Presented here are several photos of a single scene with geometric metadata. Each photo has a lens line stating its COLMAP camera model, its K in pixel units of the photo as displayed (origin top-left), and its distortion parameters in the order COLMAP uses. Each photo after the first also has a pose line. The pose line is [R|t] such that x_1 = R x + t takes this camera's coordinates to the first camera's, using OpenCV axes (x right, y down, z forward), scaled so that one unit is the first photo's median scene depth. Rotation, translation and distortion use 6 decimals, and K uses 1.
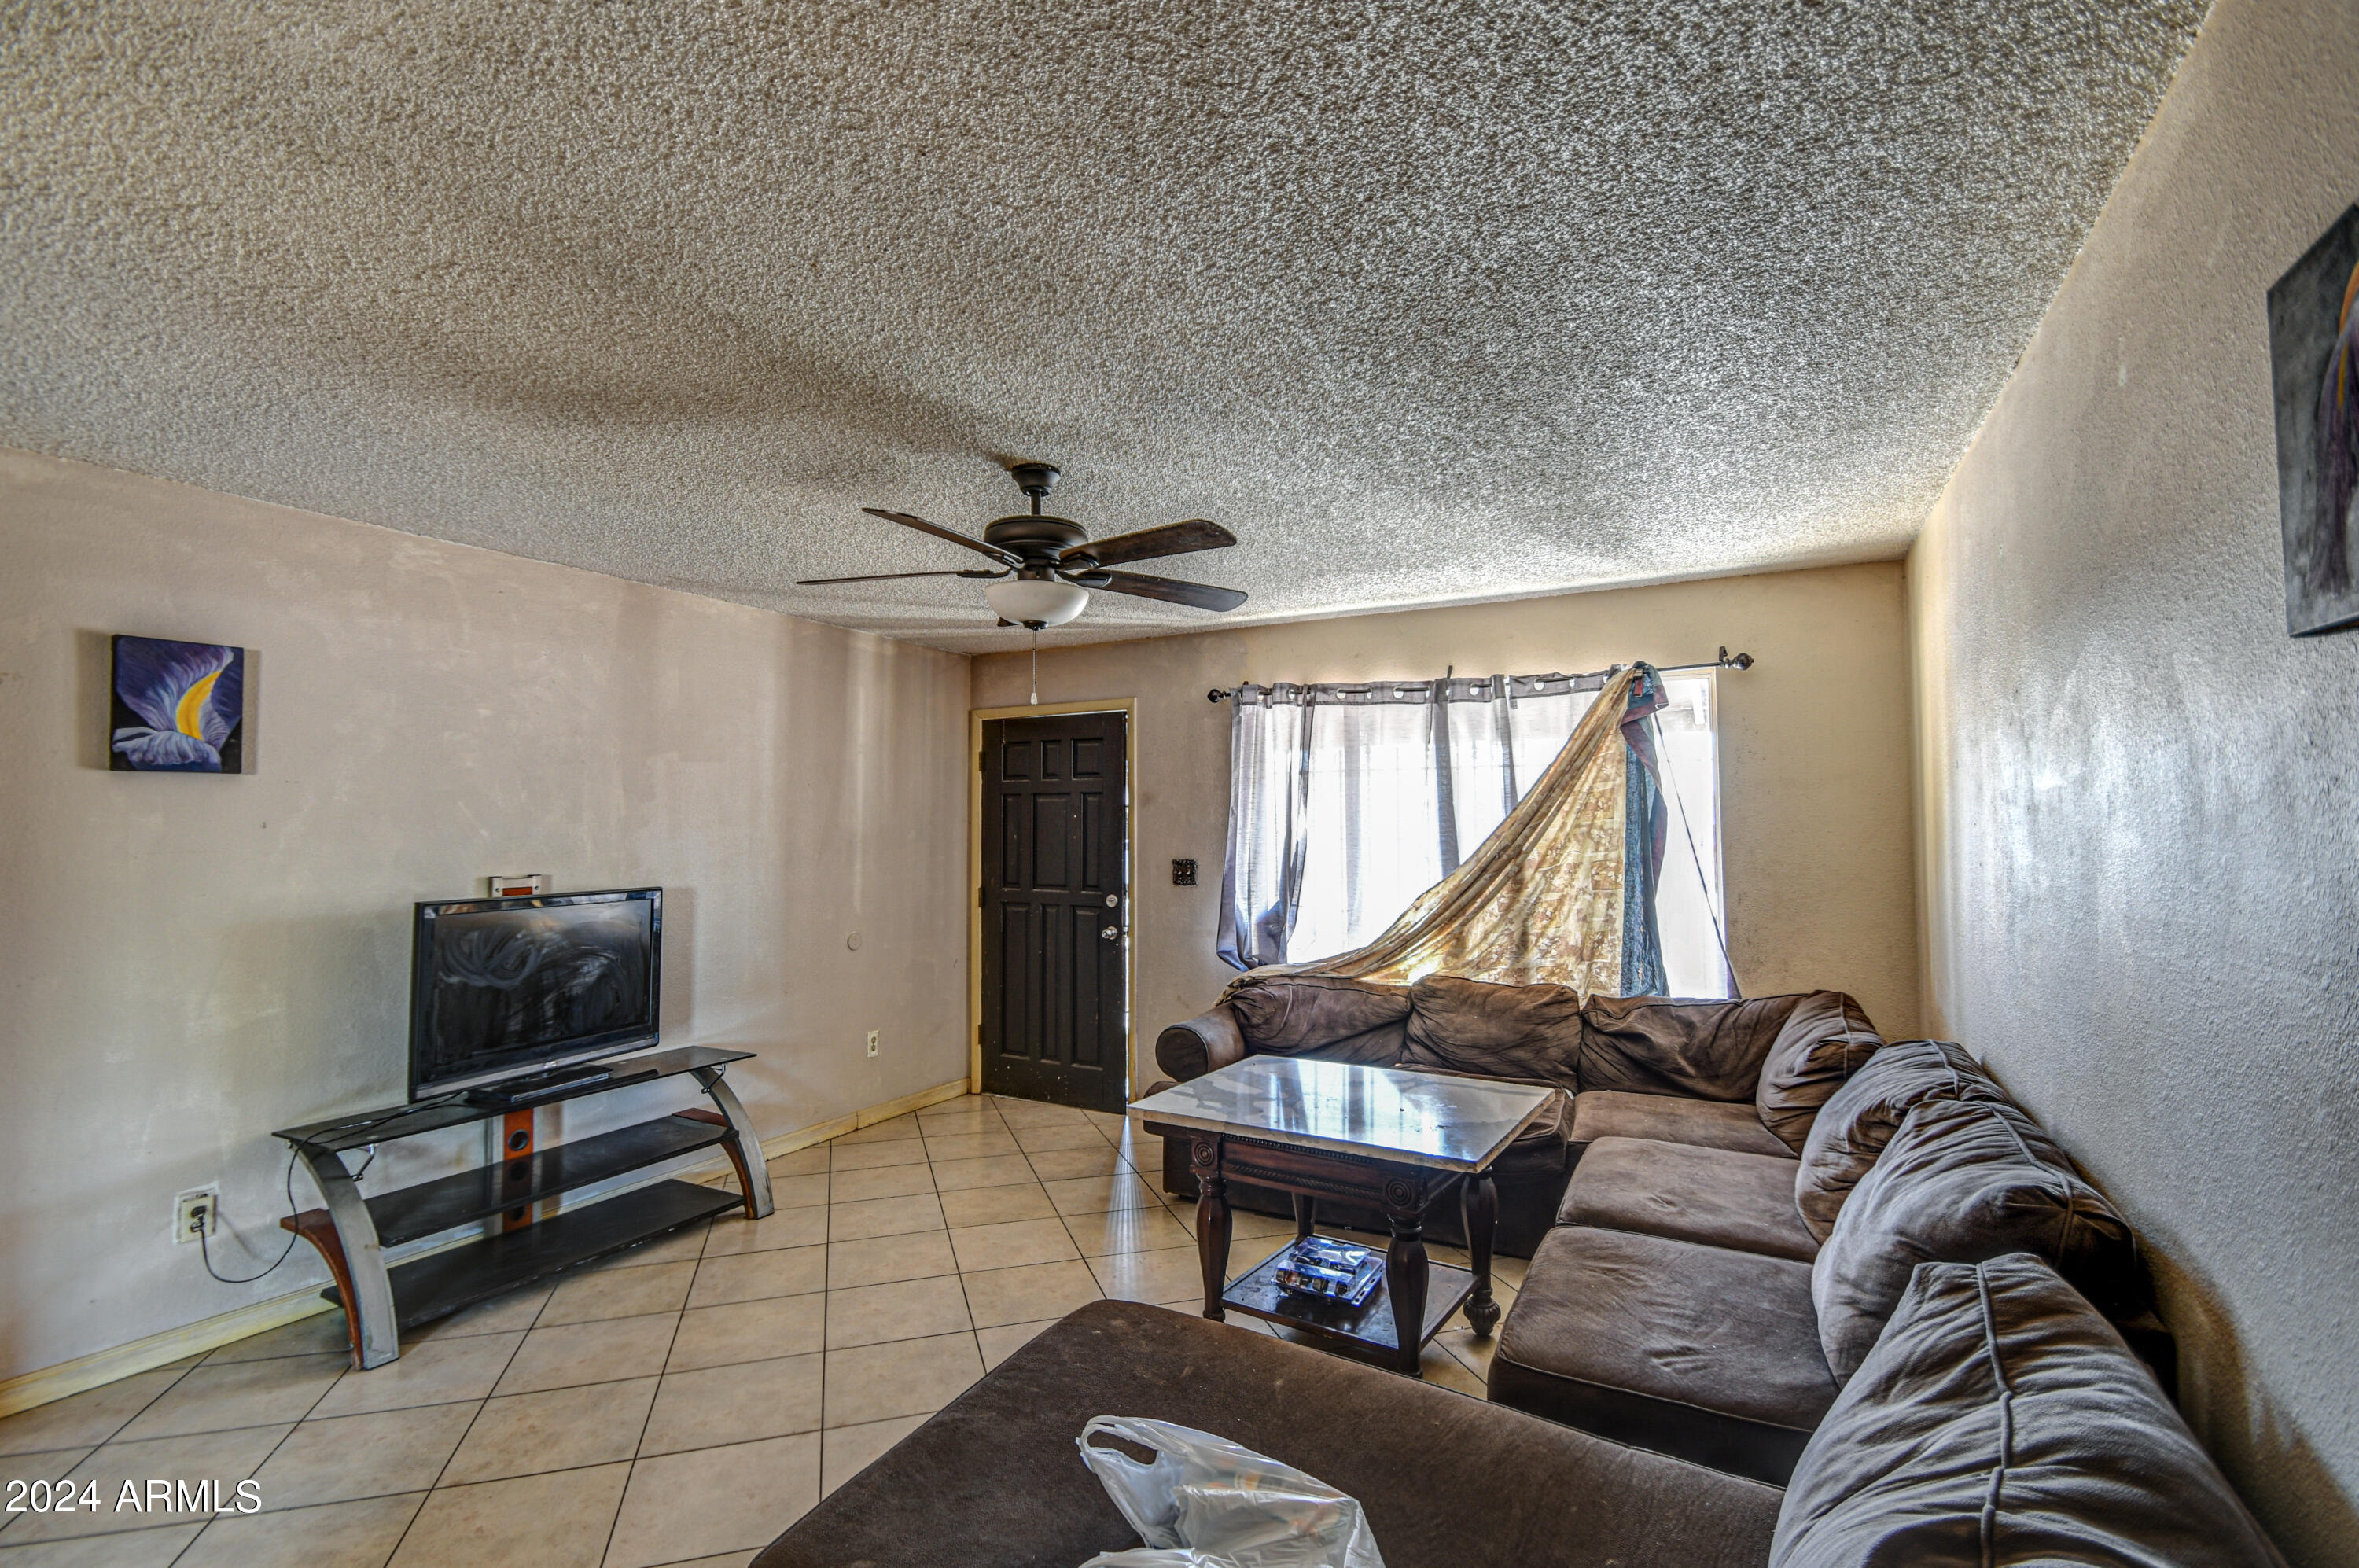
lens RADIAL K [[1101.9, 0, 1182.1], [0, 1101.9, 787.0], [0, 0, 1]] dist [-0.000279, -0.005431]
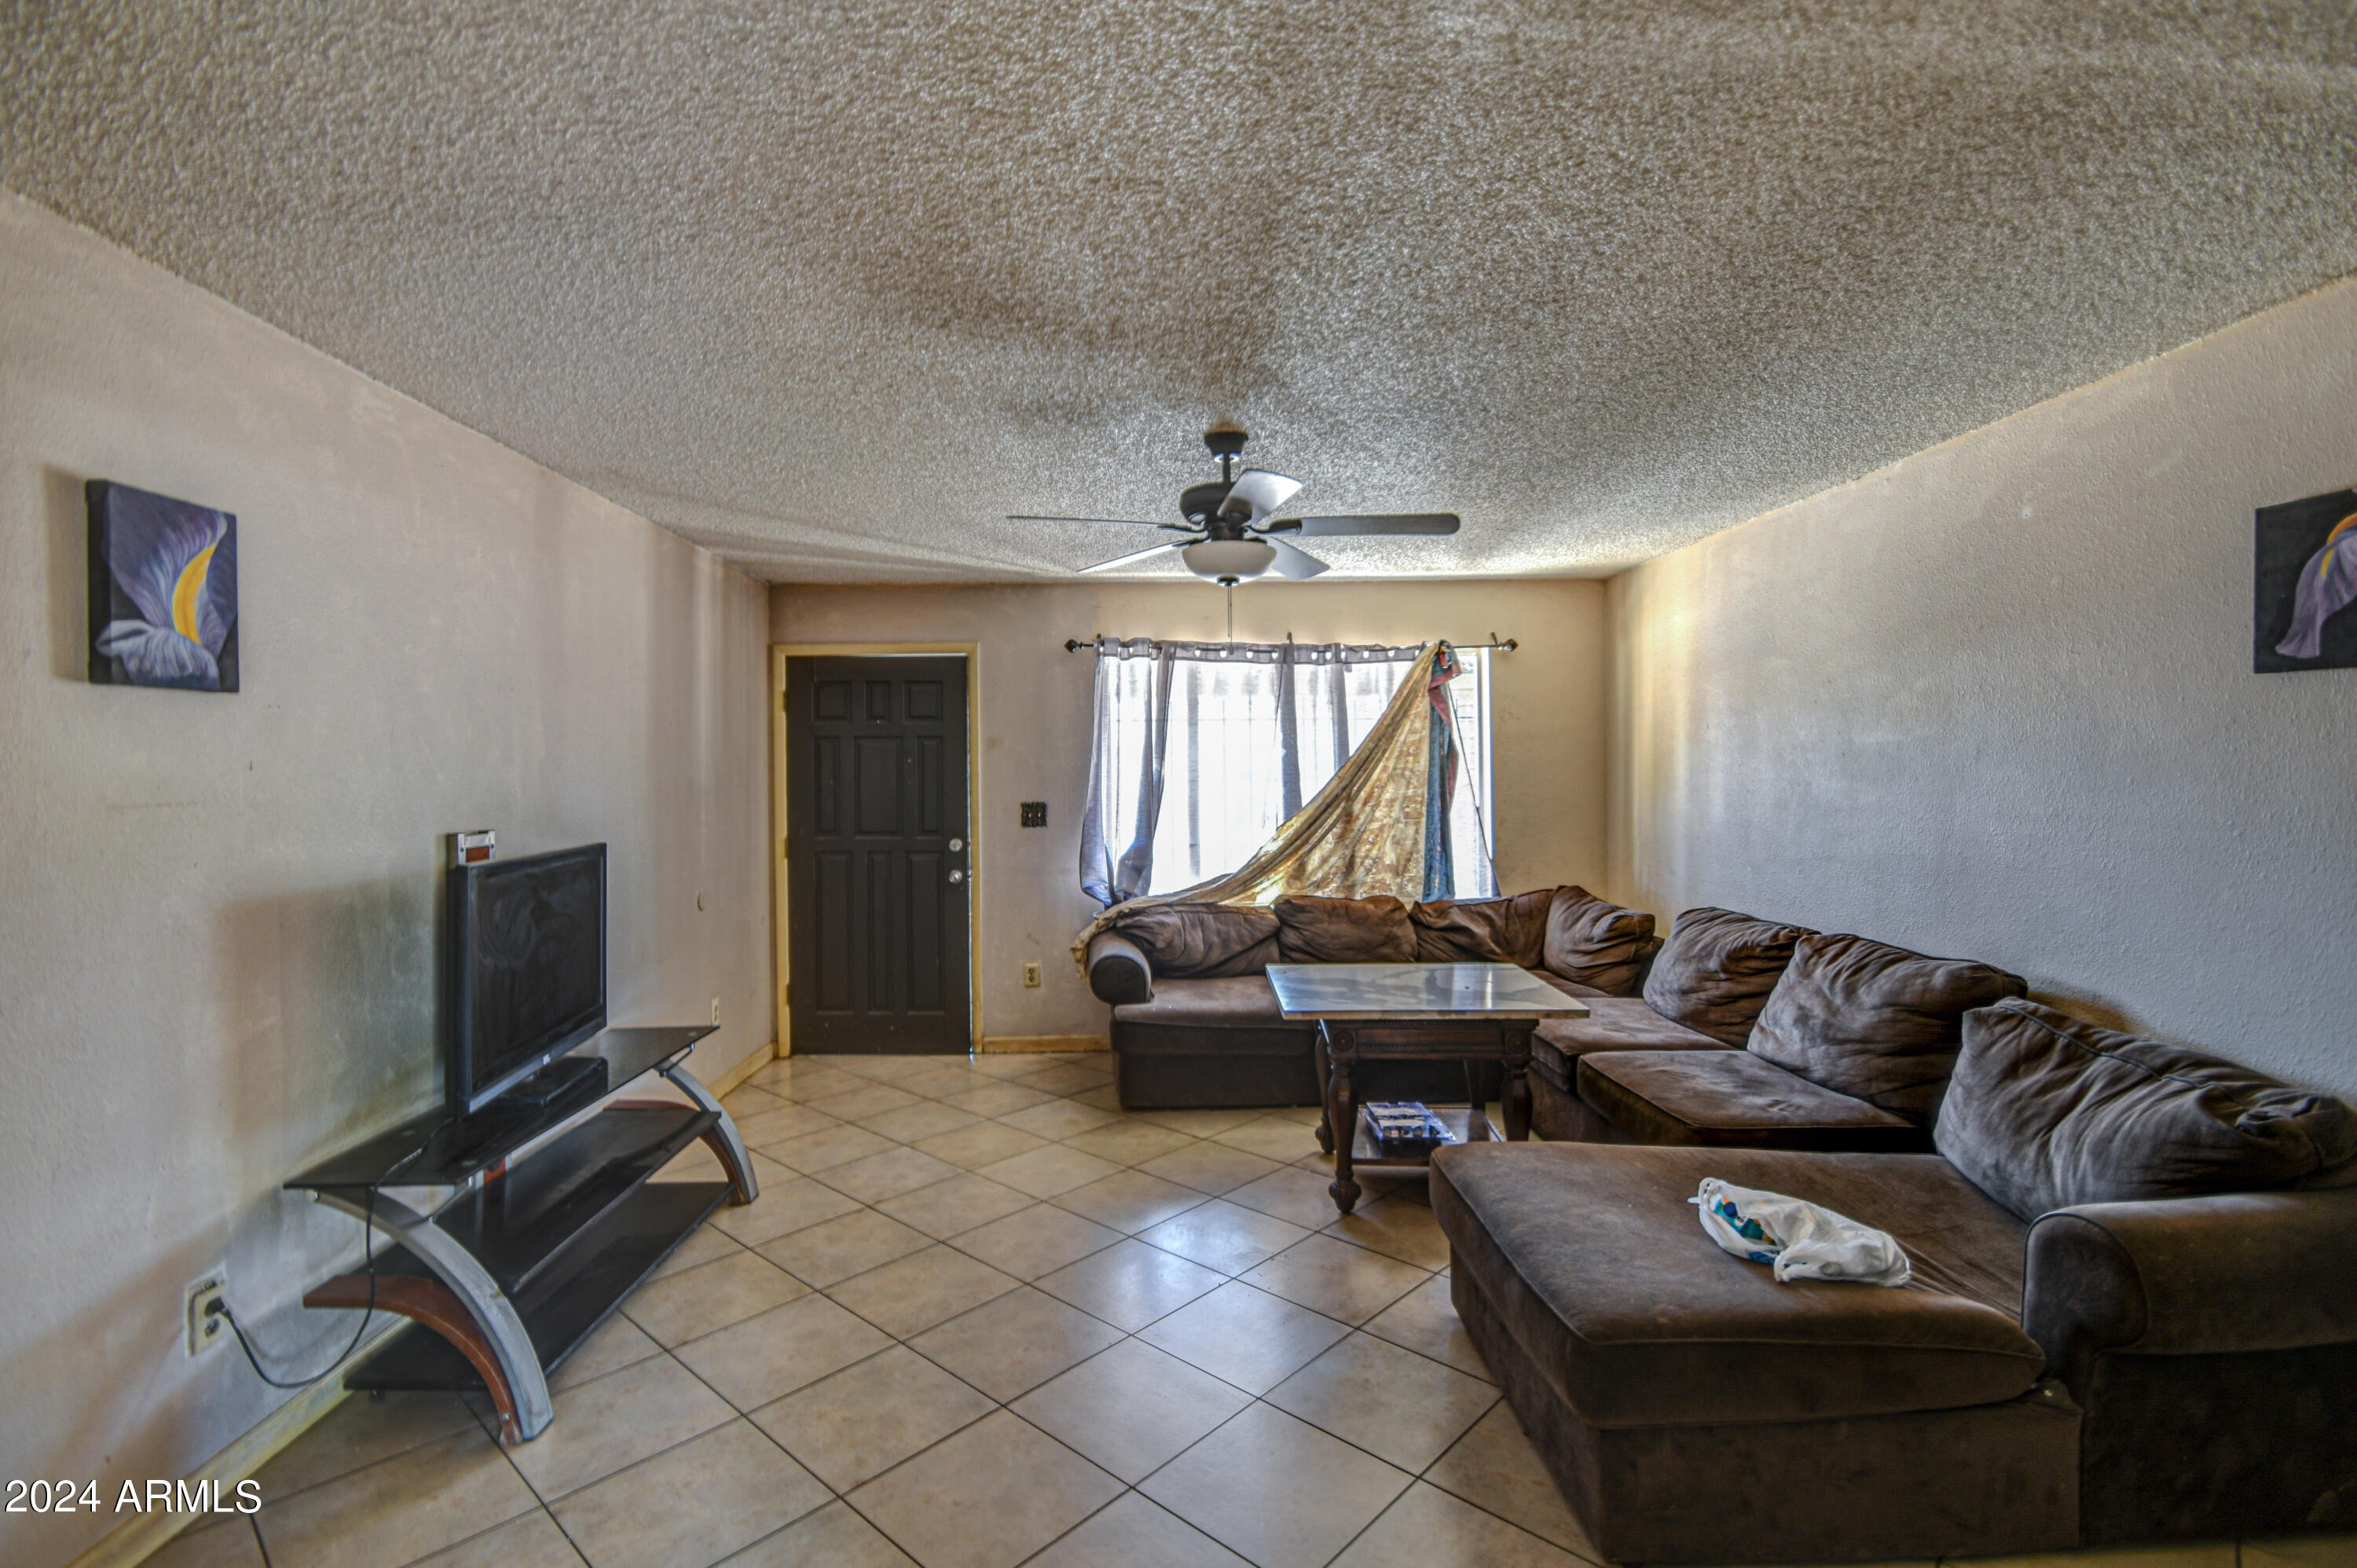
lens RADIAL K [[1100.9, 0, 1181.1], [0, 1100.9, 787.0], [0, 0, 1]] dist [-0.000279, -0.005431]
pose [[0.856184, -0.009462, 0.516584, -0.497040], [-0.014705, 0.998981, 0.042670, 0.006415], [-0.516461, -0.044130, 0.855173, 0.055227]]
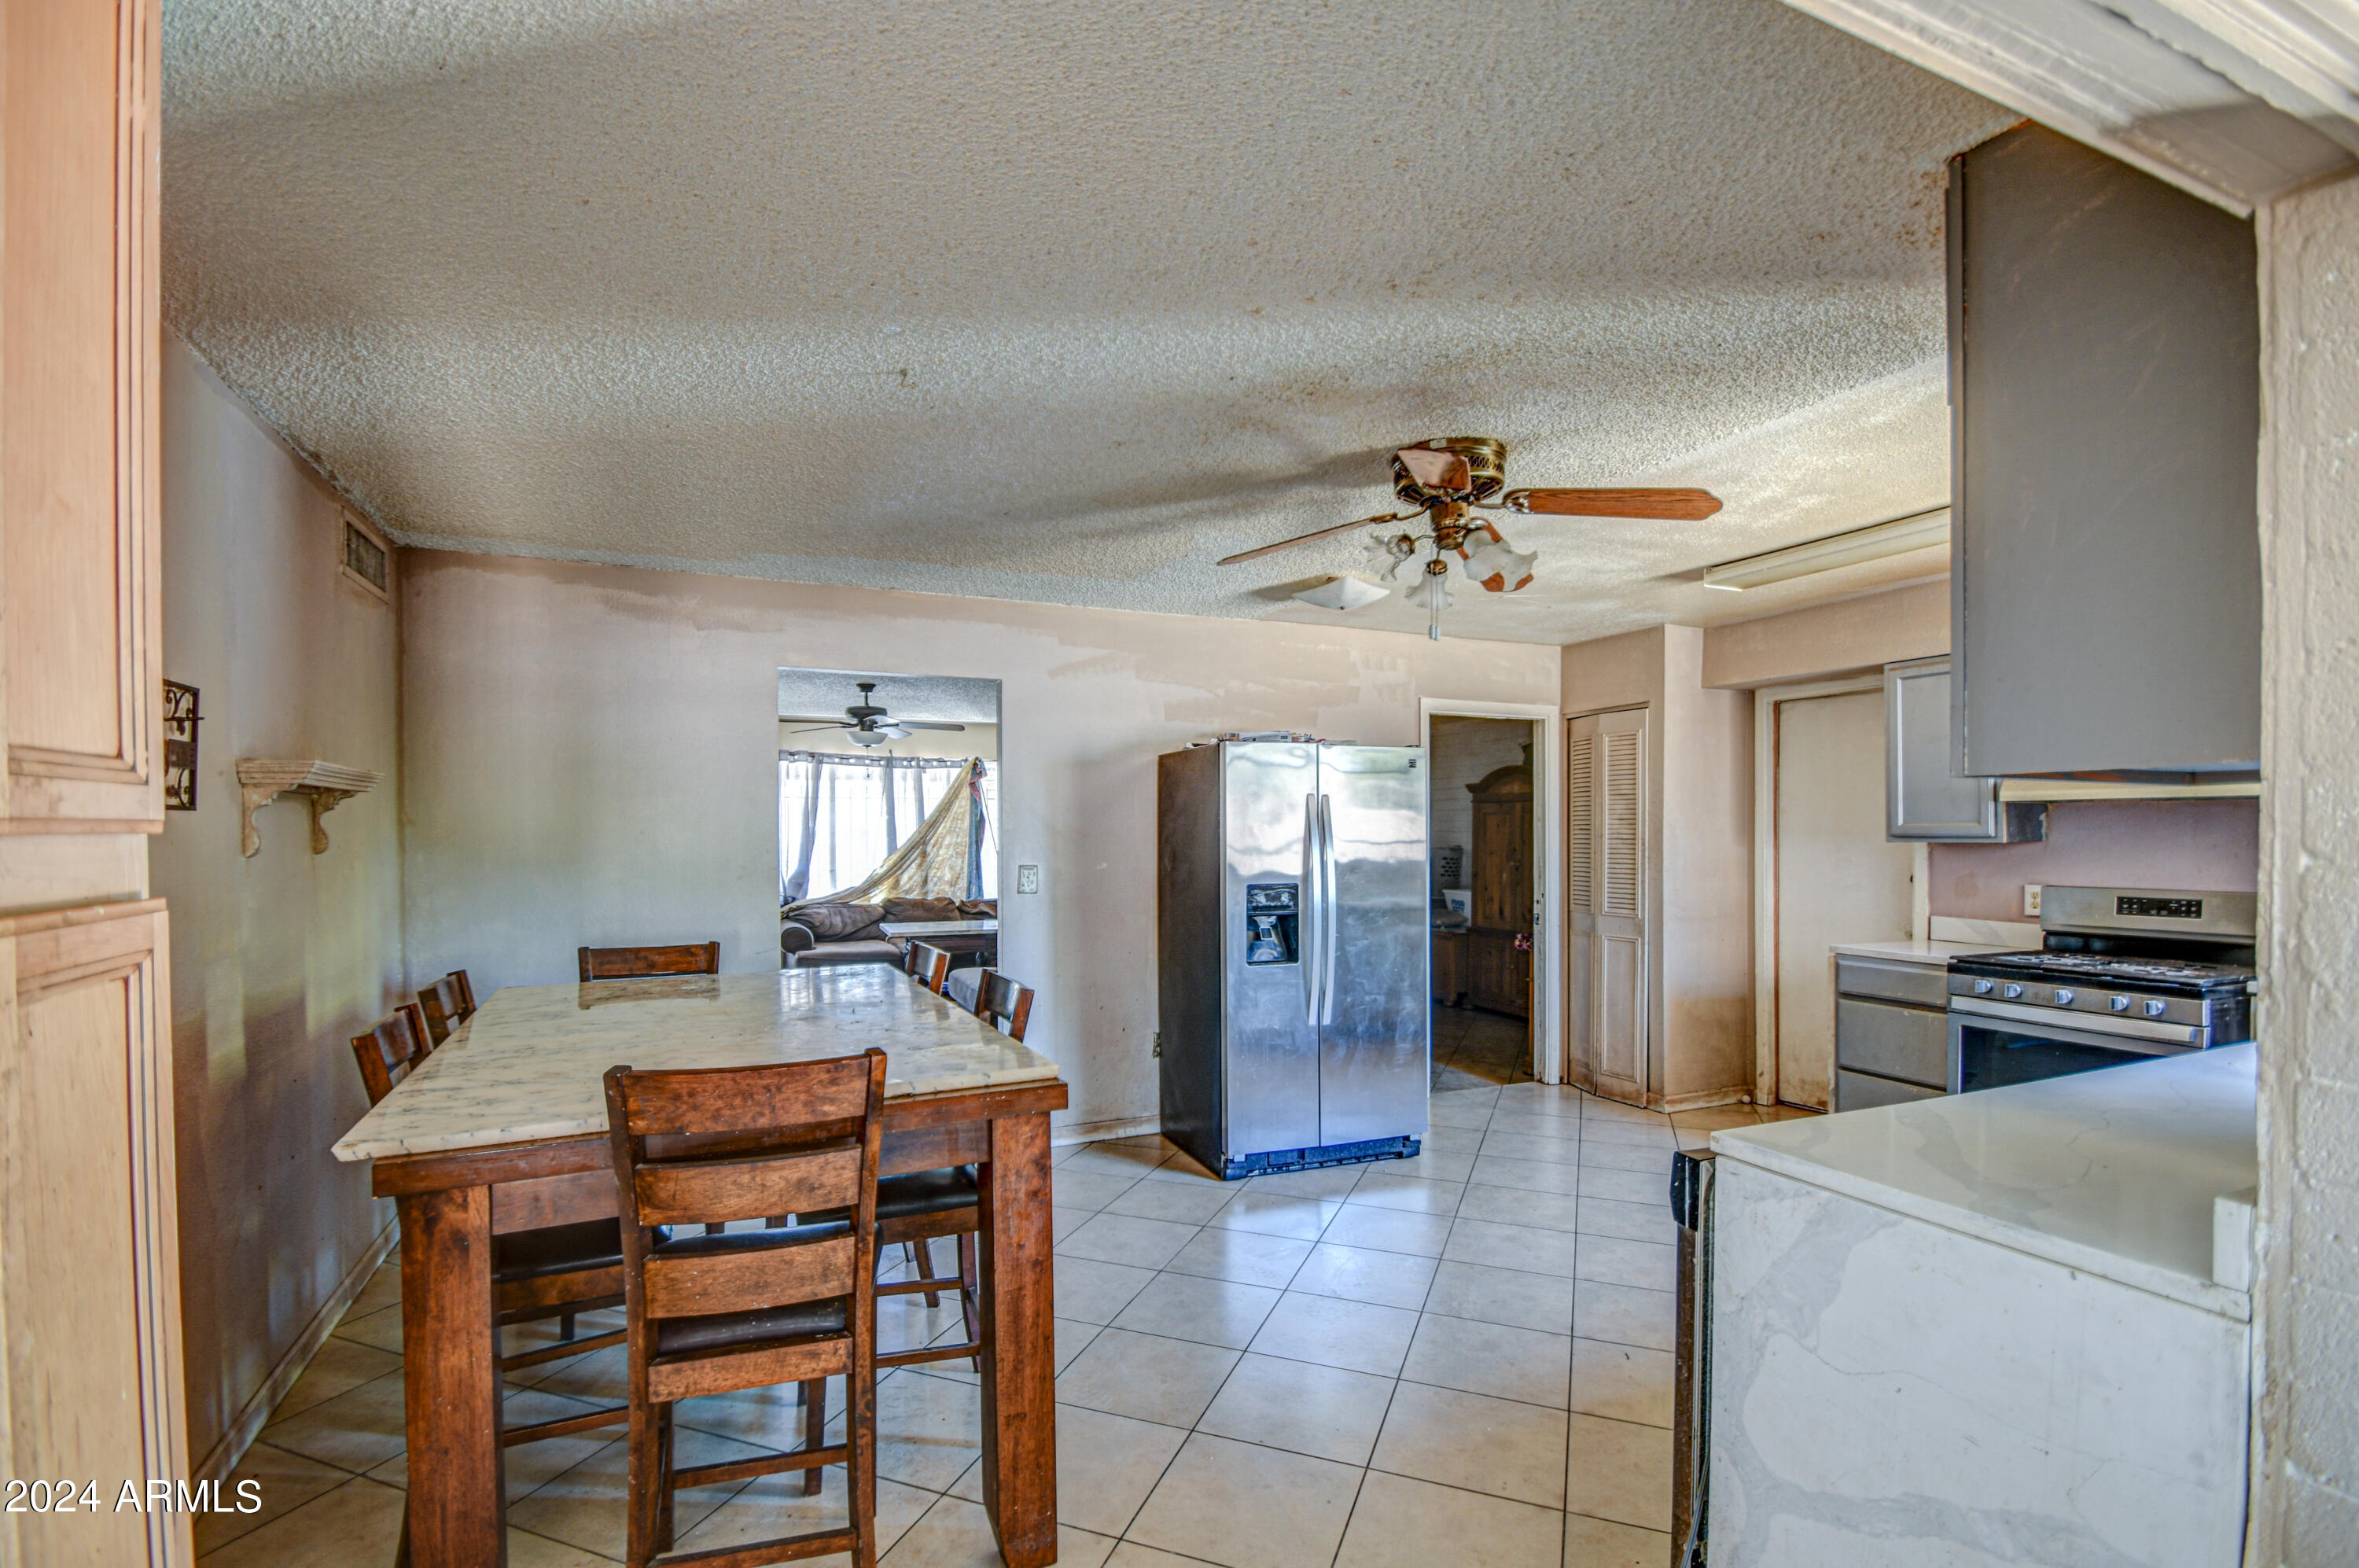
lens RADIAL K [[1076.7, 0, 1182.5], [0, 1076.7, 860.0], [0, 0, 1]] dist [0.000863, -0.000748]
pose [[0.608398, -0.018540, 0.793415, -1.107547], [-0.034298, 0.998179, 0.049625, -0.023656], [-0.792890, -0.057405, 0.606654, -0.721007]]
